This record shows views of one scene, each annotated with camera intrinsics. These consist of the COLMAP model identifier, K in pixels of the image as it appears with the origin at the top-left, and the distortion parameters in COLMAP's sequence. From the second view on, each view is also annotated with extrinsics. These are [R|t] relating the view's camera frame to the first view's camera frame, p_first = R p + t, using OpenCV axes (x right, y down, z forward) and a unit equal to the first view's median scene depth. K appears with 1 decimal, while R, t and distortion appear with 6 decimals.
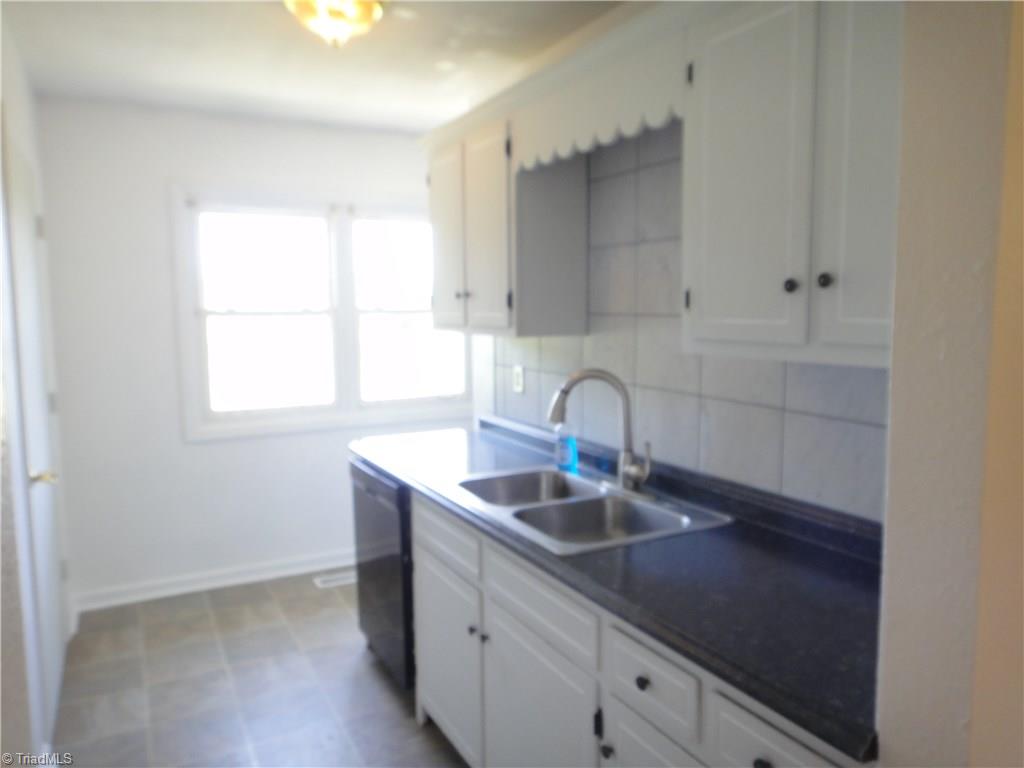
lens RADIAL K [[732.2, 0, 511.1], [0, 732.2, 376.9], [0, 0, 1]] dist [0.004144, -0.002000]
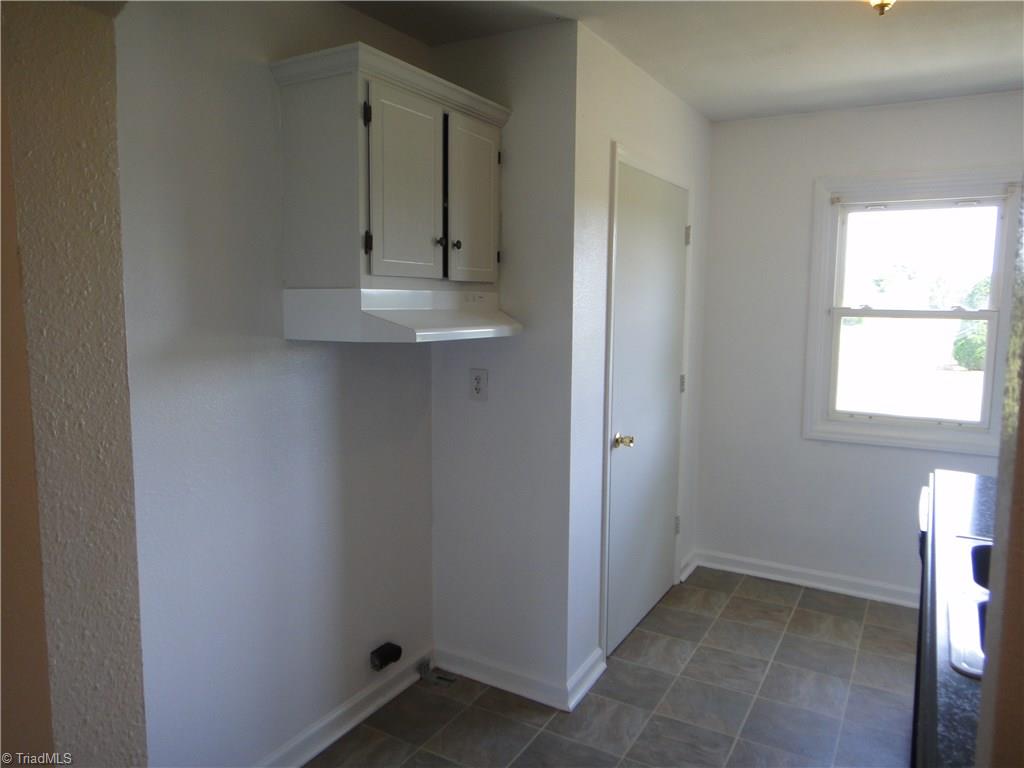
lens RADIAL K [[732.2, 0, 511.1], [0, 732.2, 376.9], [0, 0, 1]] dist [0.004144, -0.002000]
pose [[0.537704, 0.105952, -0.836450, 0.259258], [-0.103982, 0.992833, 0.058917, -0.017726], [0.836697, 0.055296, 0.544867, 0.150898]]
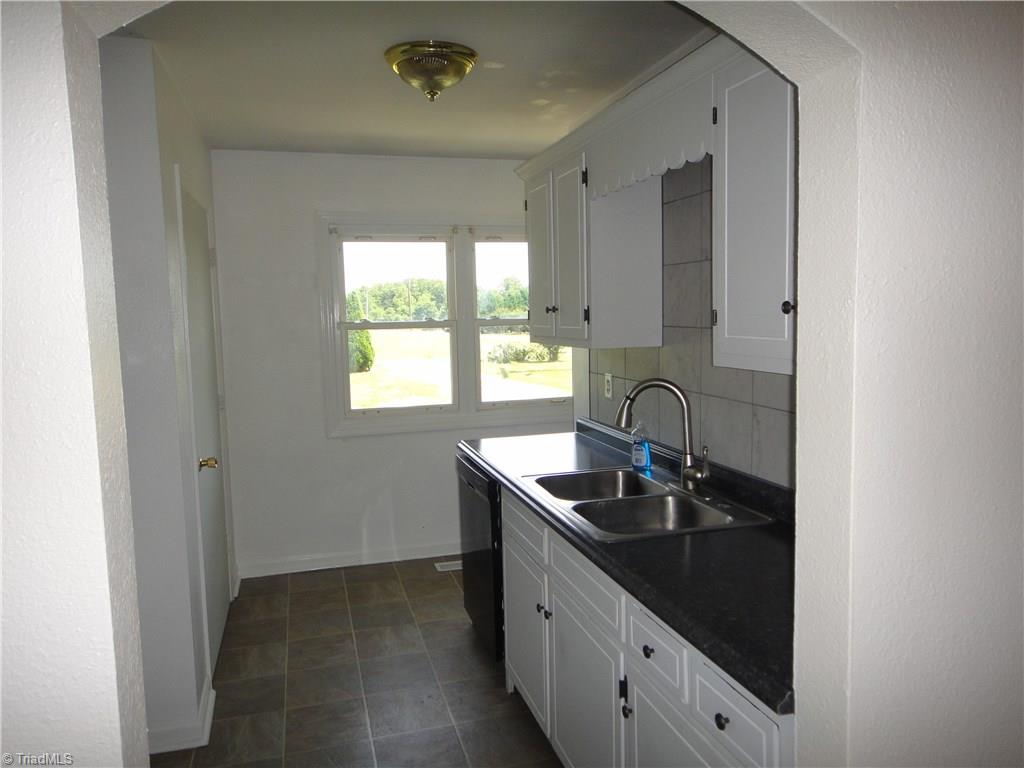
lens RADIAL K [[732.2, 0, 511.1], [0, 732.2, 376.9], [0, 0, 1]] dist [0.004144, -0.002000]
pose [[0.978314, 0.005458, -0.207053, 0.112269], [-0.006263, 0.999975, -0.003234, -0.007220], [0.207030, 0.004460, 0.978324, -0.100283]]
